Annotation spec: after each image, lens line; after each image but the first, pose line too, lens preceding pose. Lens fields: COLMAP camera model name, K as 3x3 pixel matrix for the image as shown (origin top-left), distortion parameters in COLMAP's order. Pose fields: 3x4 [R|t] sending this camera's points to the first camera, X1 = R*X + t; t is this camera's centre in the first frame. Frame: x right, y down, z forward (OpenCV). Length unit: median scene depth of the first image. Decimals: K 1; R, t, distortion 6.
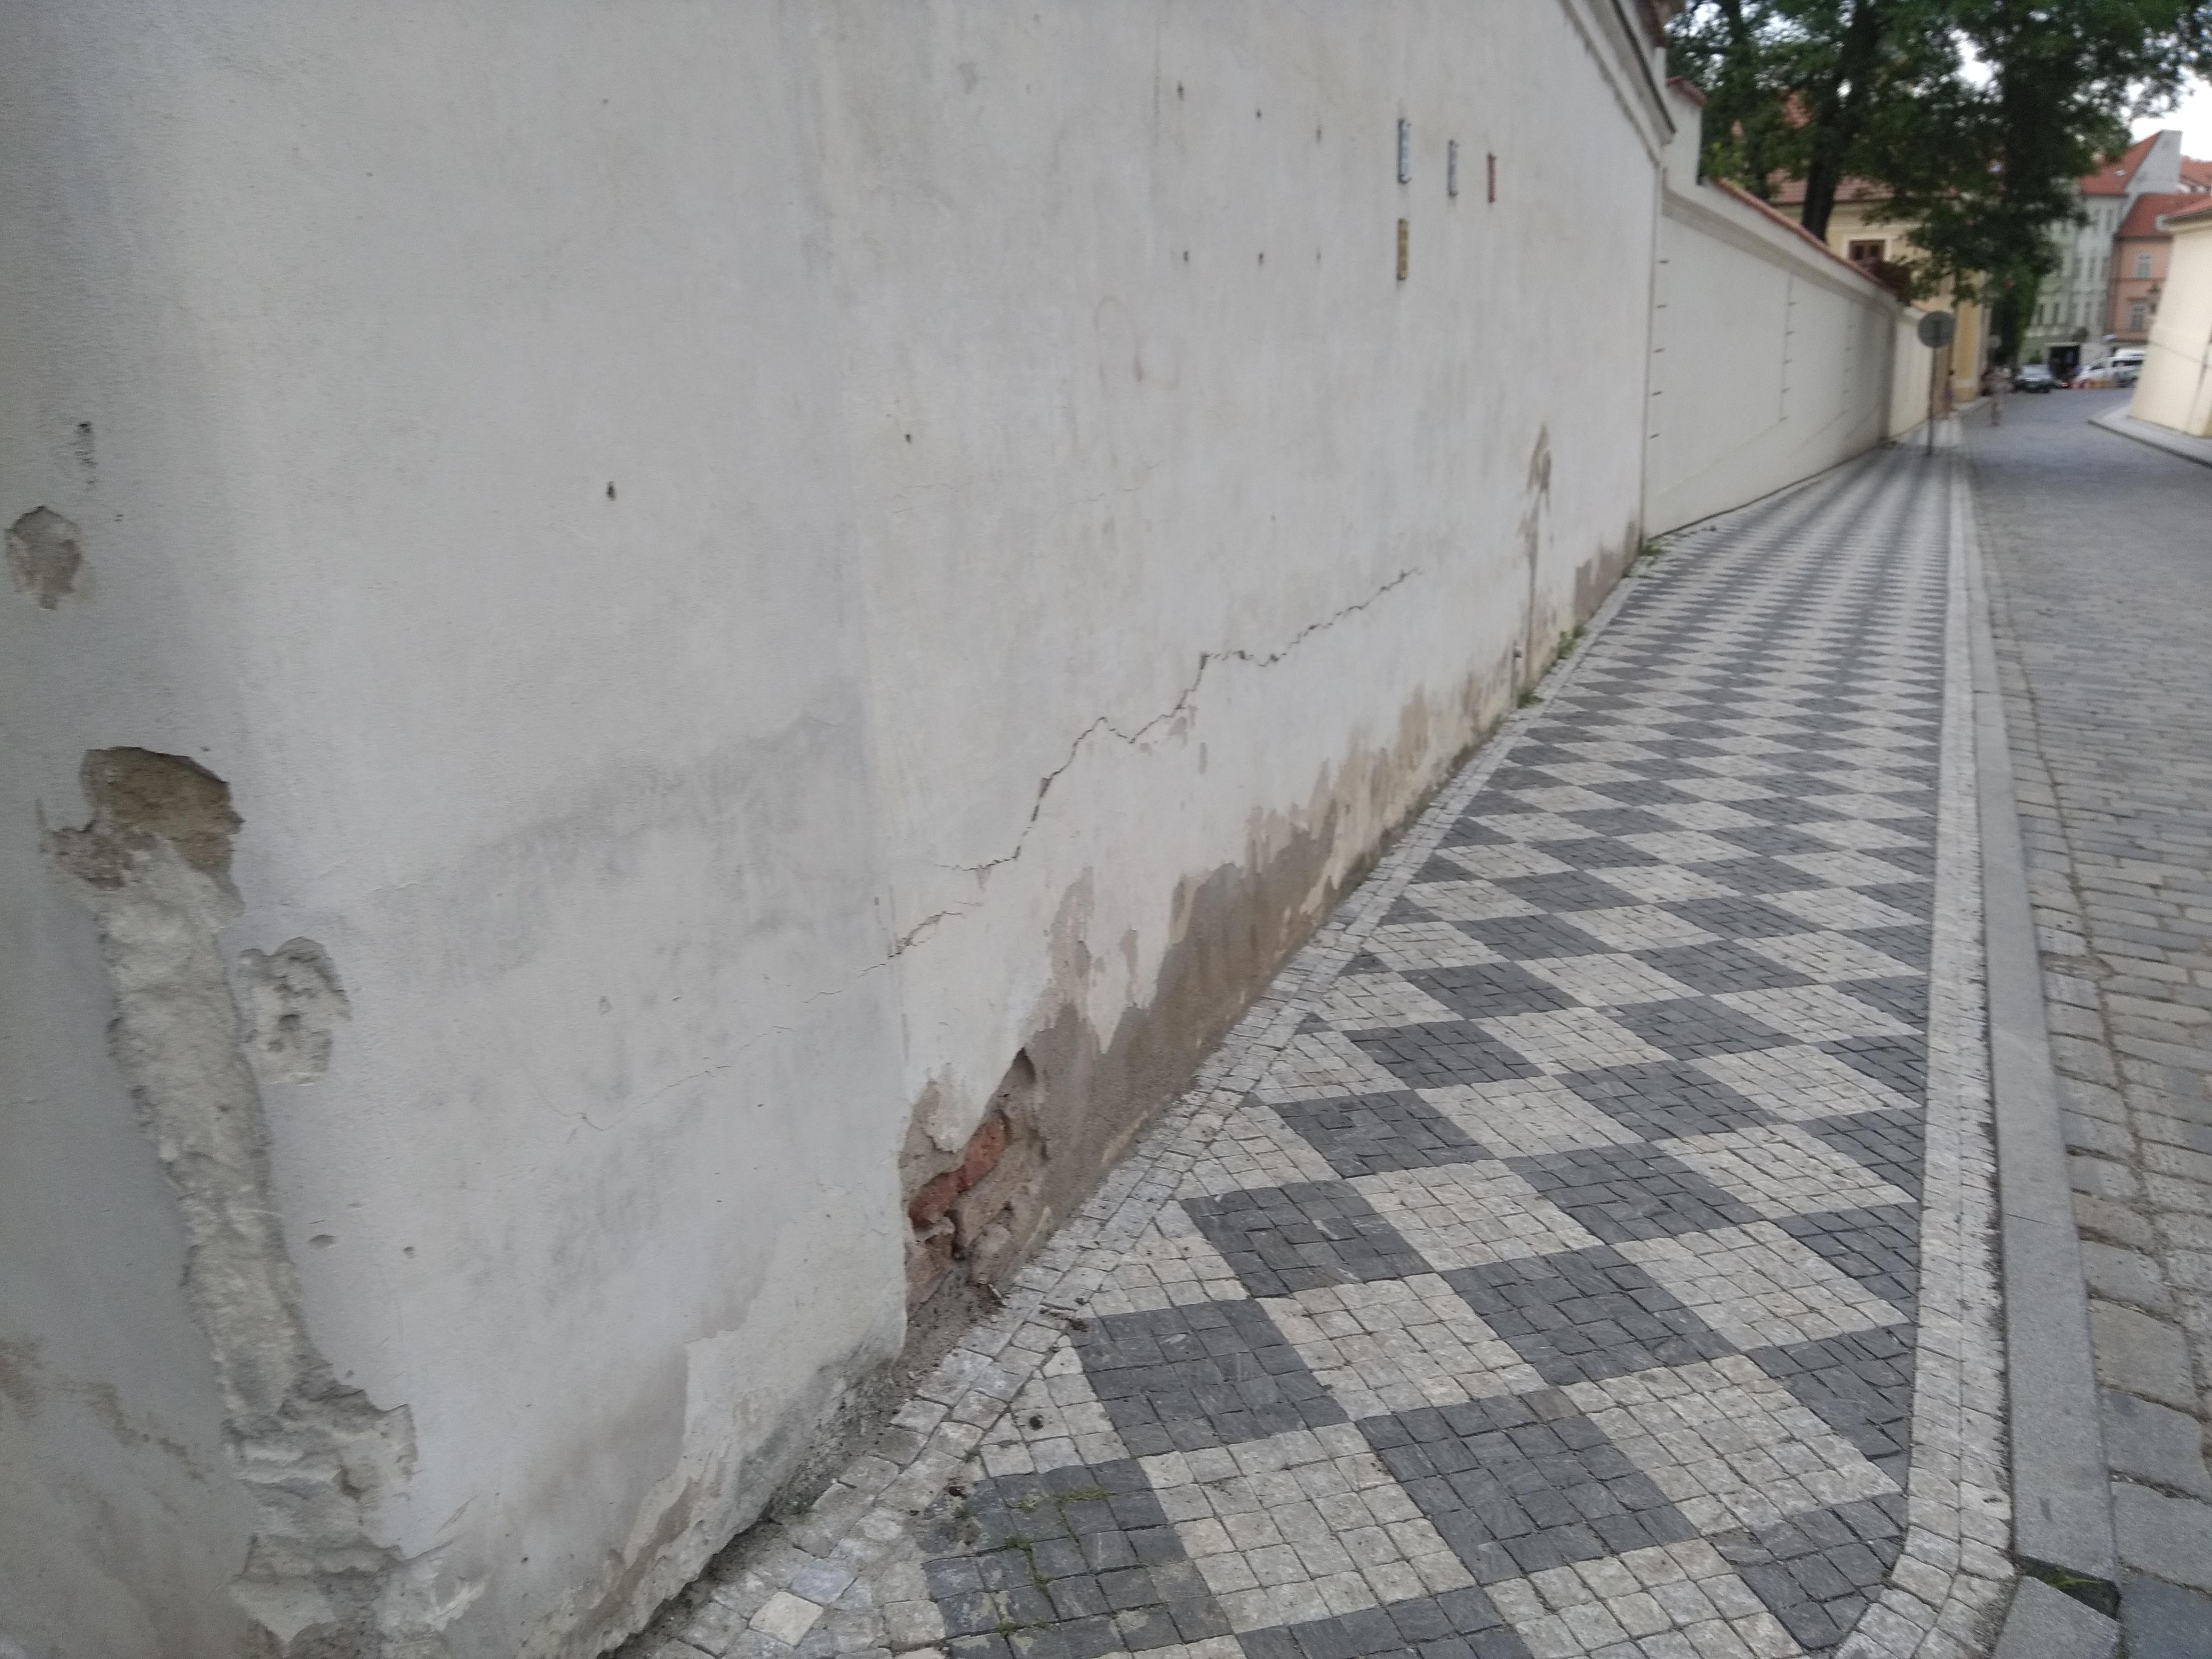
lens RADIAL K [[1805.8, 0, 1104.3], [0, 1805.8, 790.4], [0, 0, 1]] dist [0.060721, -0.083872]
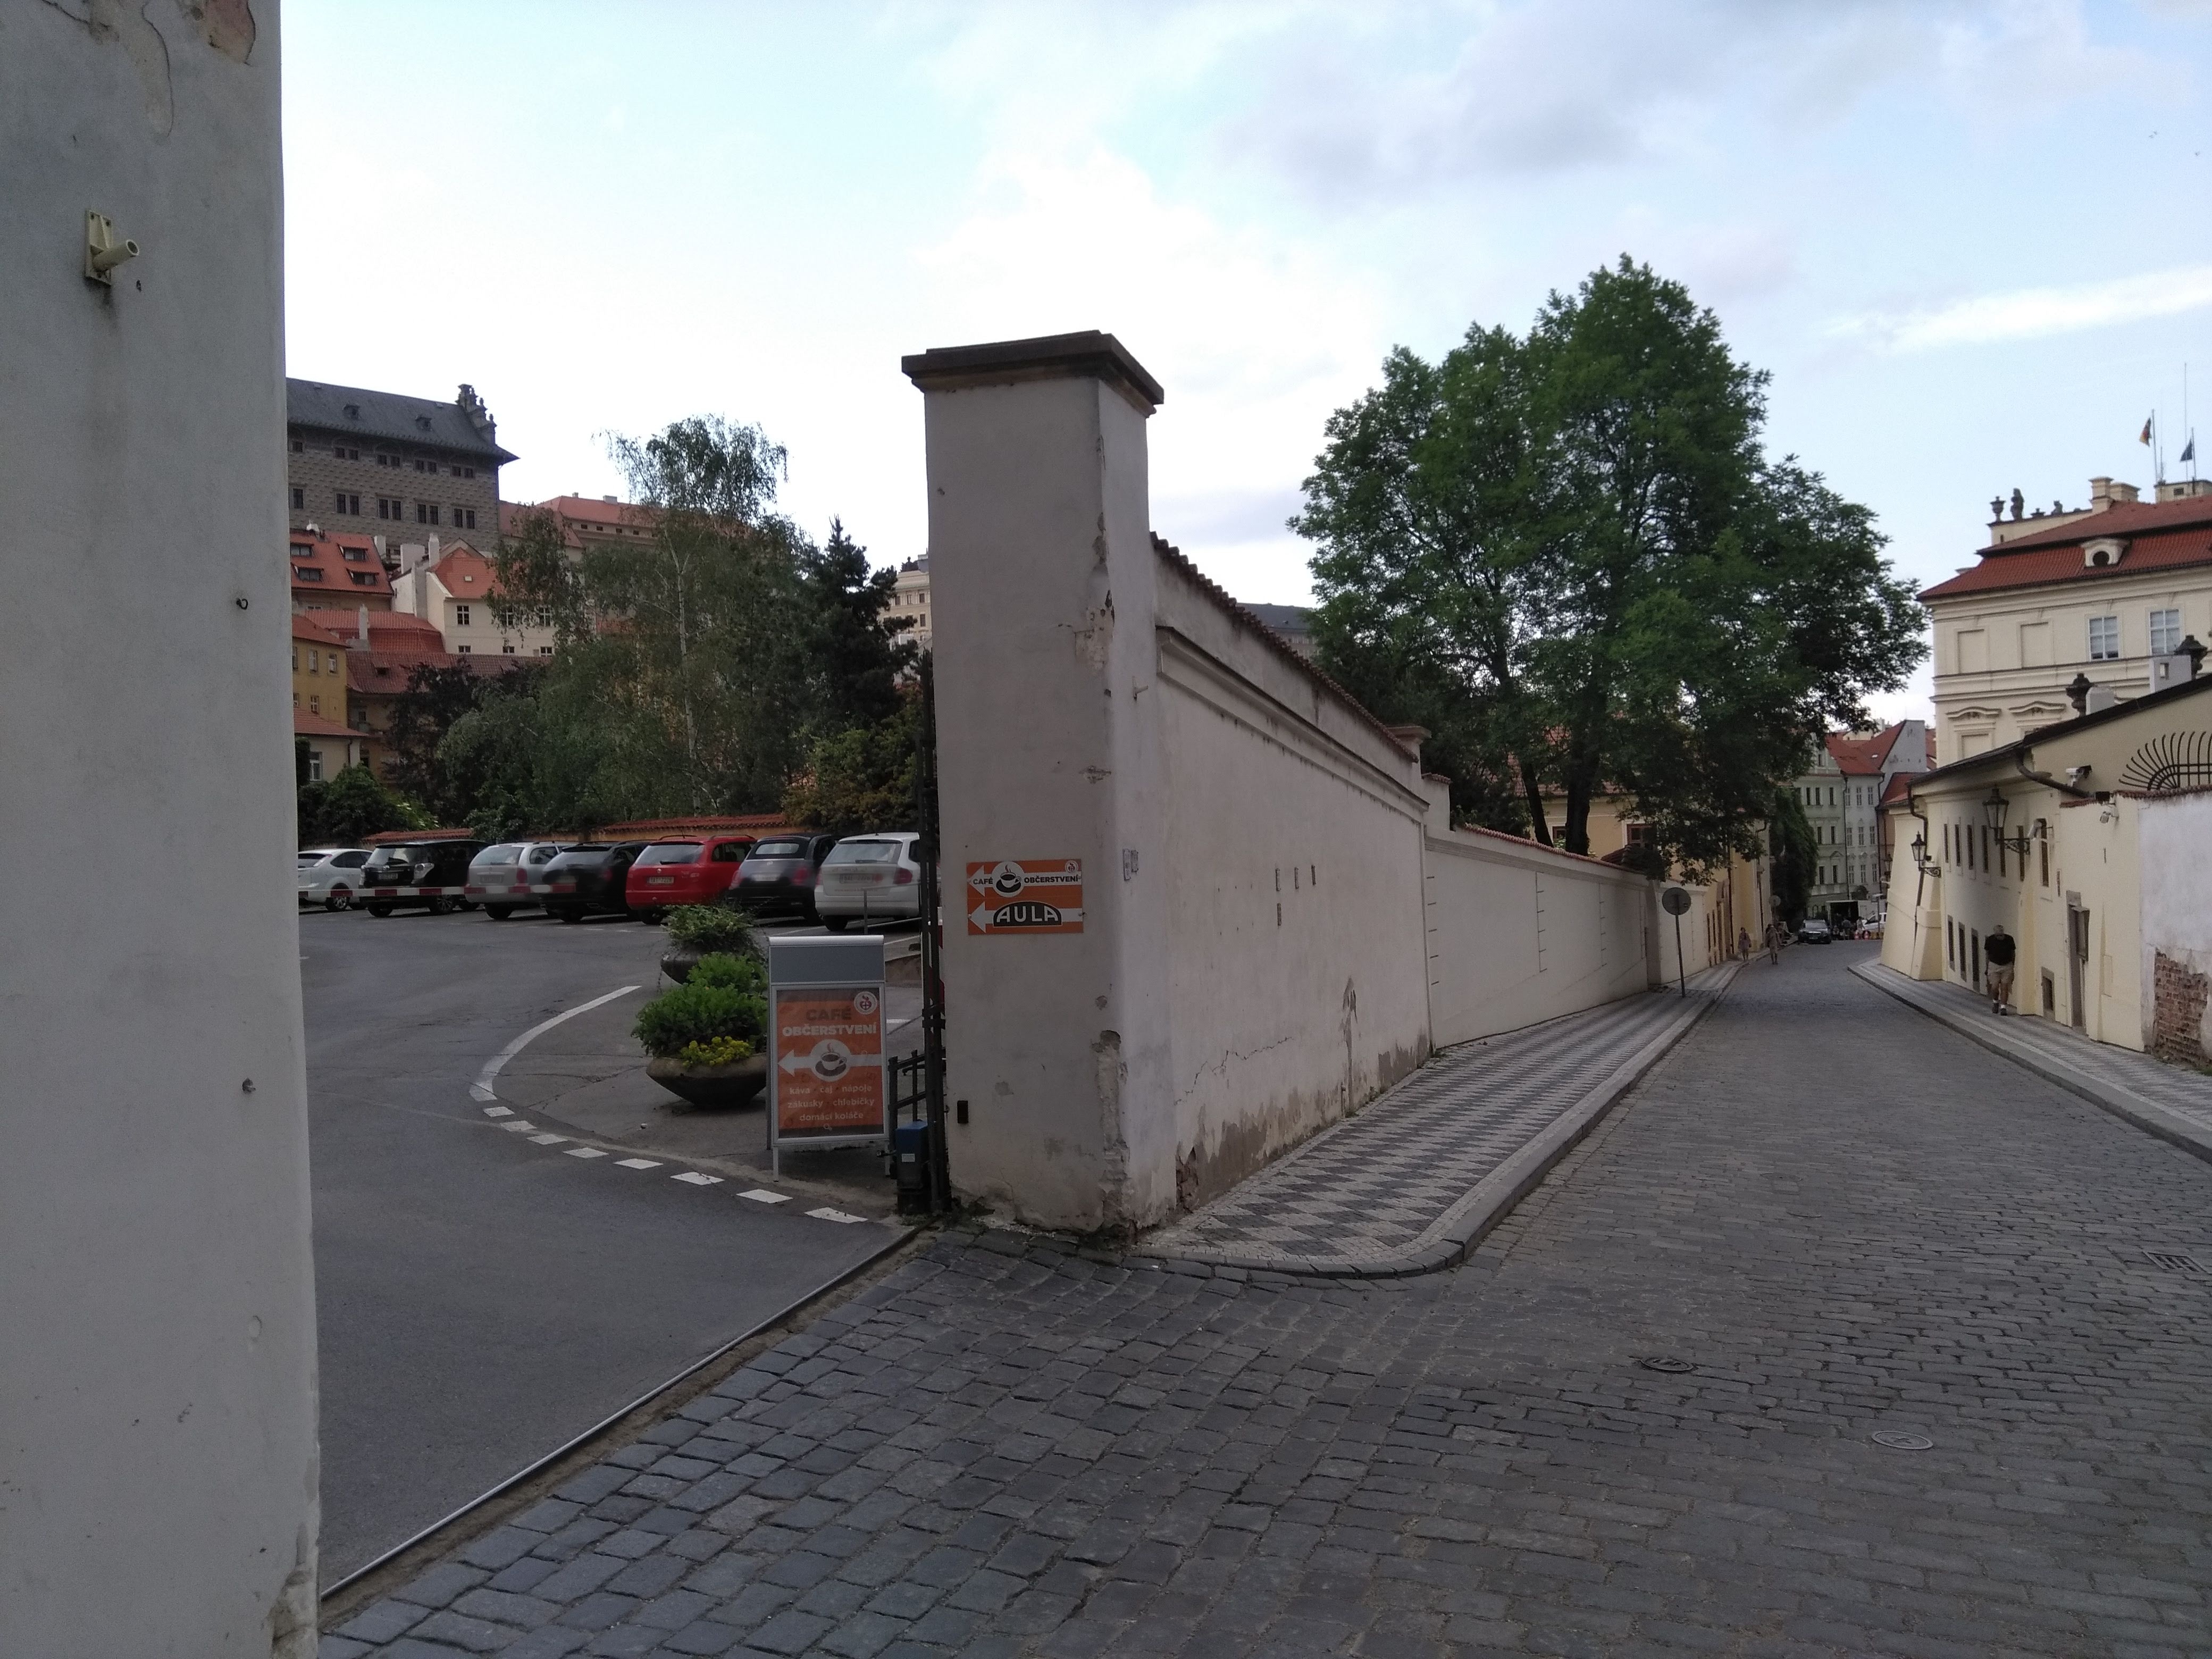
lens RADIAL K [[1805.8, 0, 1104.3], [0, 1805.8, 790.4], [0, 0, 1]] dist [0.060721, -0.083872]
pose [[0.997603, -0.003056, 0.069123, -0.167189], [0.023383, 0.955137, -0.295241, 0.185439], [-0.065120, 0.296150, 0.952919, -0.951226]]
